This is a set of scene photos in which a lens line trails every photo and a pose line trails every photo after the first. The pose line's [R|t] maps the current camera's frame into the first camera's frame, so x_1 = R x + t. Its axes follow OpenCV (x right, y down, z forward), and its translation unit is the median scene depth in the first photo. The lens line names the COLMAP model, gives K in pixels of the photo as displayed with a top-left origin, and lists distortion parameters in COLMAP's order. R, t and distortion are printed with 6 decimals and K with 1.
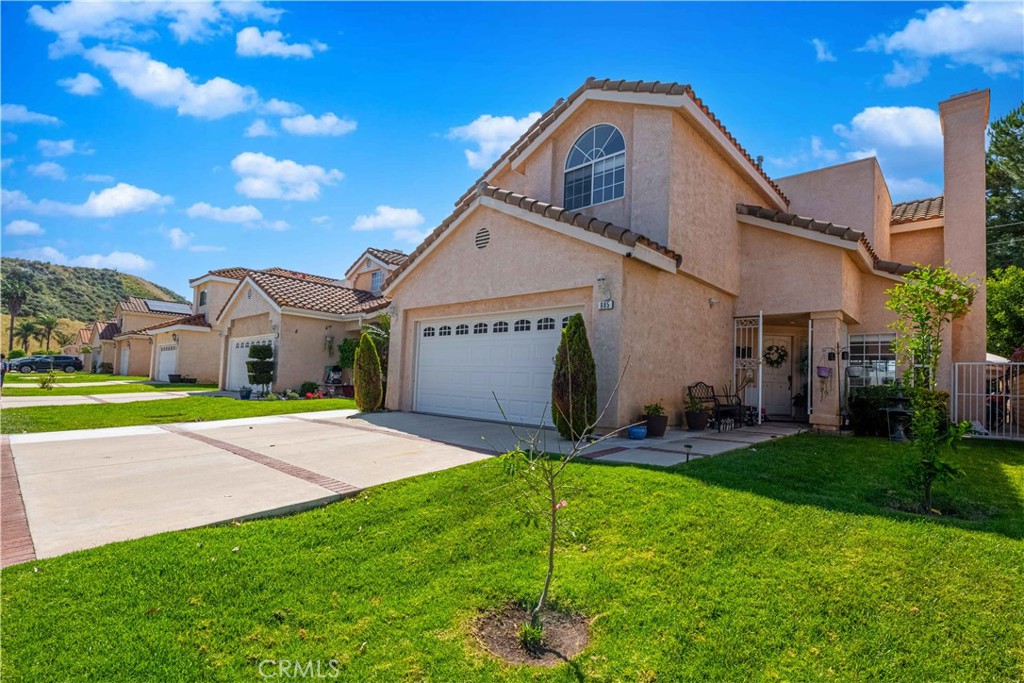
lens RADIAL K [[473.3, 0, 518.5], [0, 473.3, 357.2], [0, 0, 1]] dist [-0.002481, -0.001800]
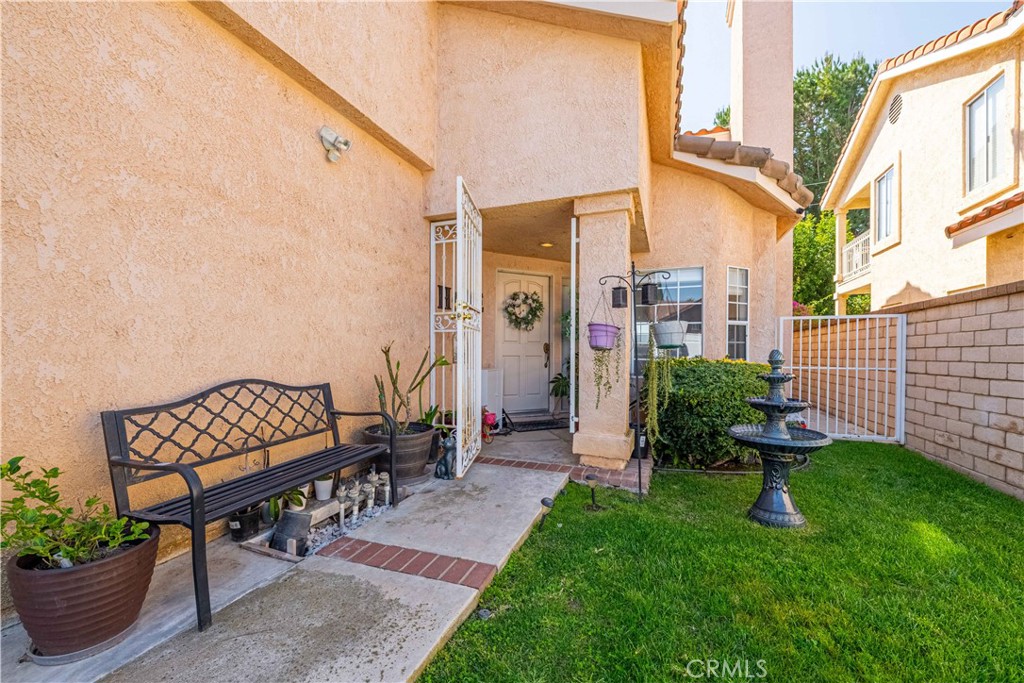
lens RADIAL K [[408.9, 0, 511.9], [0, 408.9, 347.2], [0, 0, 1]] dist [-0.001484, -0.002743]
pose [[0.924918, -0.030566, 0.378936, 0.383070], [0.011880, 0.998600, 0.051553, 0.018867], [-0.379981, -0.043181, 0.923986, 0.612346]]
